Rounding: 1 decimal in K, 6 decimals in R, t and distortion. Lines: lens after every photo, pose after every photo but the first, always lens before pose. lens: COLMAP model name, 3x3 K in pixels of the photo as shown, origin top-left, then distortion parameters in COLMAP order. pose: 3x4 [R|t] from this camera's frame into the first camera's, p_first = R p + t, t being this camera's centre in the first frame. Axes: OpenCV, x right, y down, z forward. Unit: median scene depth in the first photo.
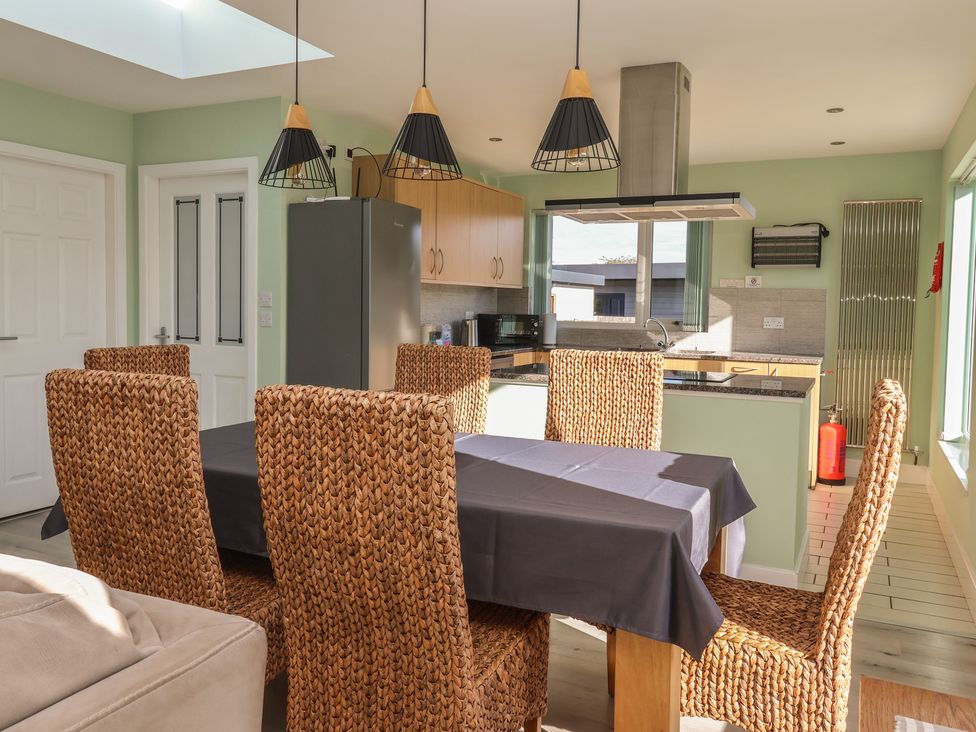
lens RADIAL K [[809.4, 0, 487.1], [0, 809.4, 362.5], [0, 0, 1]] dist [0.008217, -0.009545]
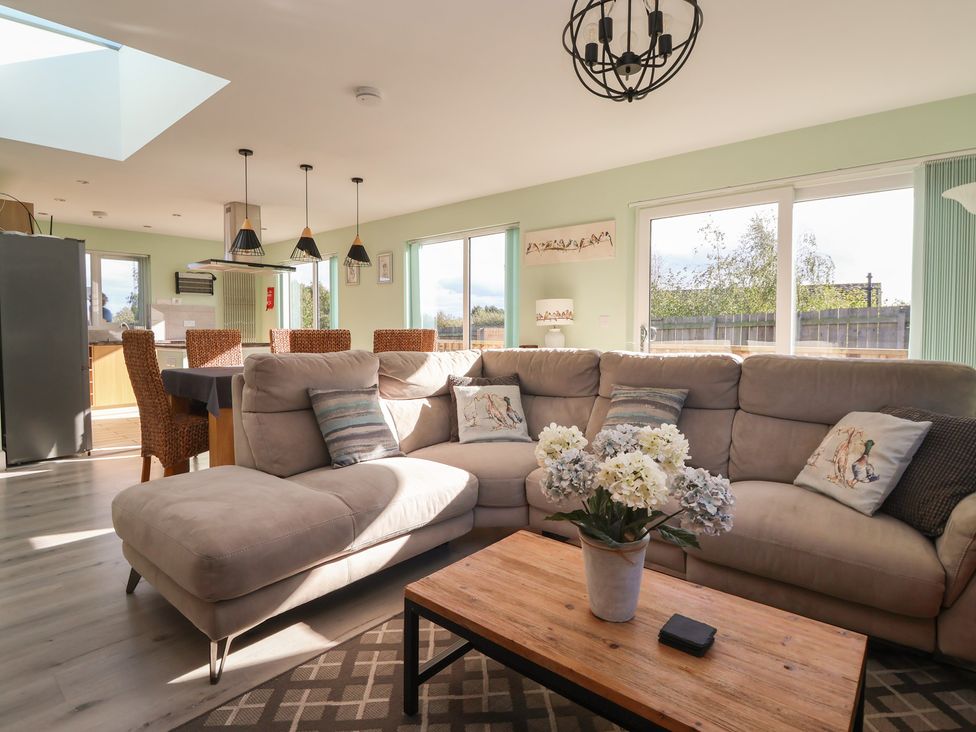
lens RADIAL K [[538.4, 0, 489.2], [0, 538.4, 359.1], [0, 0, 1]] dist [-0.014753, -0.004236]
pose [[0.262475, -0.073762, 0.962115, -0.682923], [0.067067, 0.996057, 0.058068, 0.007986], [-0.962605, 0.049285, 0.266387, -0.001012]]
